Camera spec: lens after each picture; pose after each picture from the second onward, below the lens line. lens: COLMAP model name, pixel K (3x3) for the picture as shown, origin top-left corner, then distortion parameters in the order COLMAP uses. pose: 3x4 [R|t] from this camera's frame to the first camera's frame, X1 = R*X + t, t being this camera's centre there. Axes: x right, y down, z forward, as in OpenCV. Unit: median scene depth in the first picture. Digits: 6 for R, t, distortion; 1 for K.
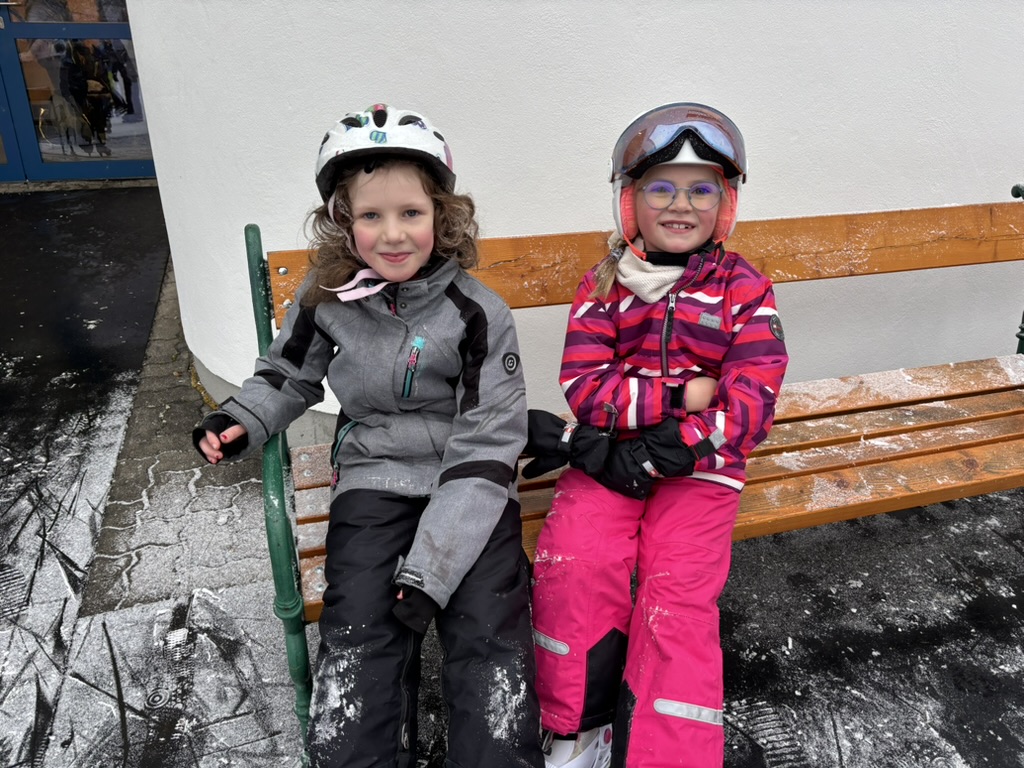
lens RADIAL K [[770.1, 0, 513.0], [0, 770.1, 385.2], [0, 0, 1]] dist [-0.005987, -0.011847]
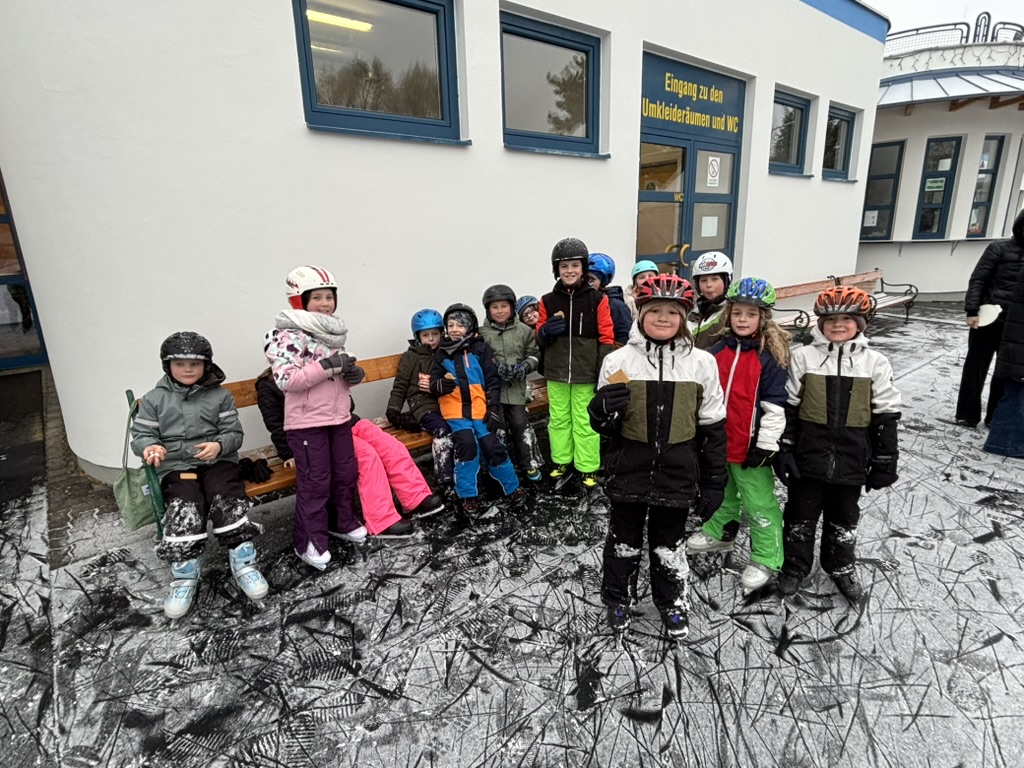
lens RADIAL K [[540.8, 0, 512.3], [0, 540.8, 379.4], [0, 0, 1]] dist [0.001855, 0.000081]
pose [[0.925454, -0.126287, 0.357193, 0.172935], [0.177703, 0.977358, -0.114863, 0.158337], [-0.334600, 0.169775, 0.926941, -0.919516]]
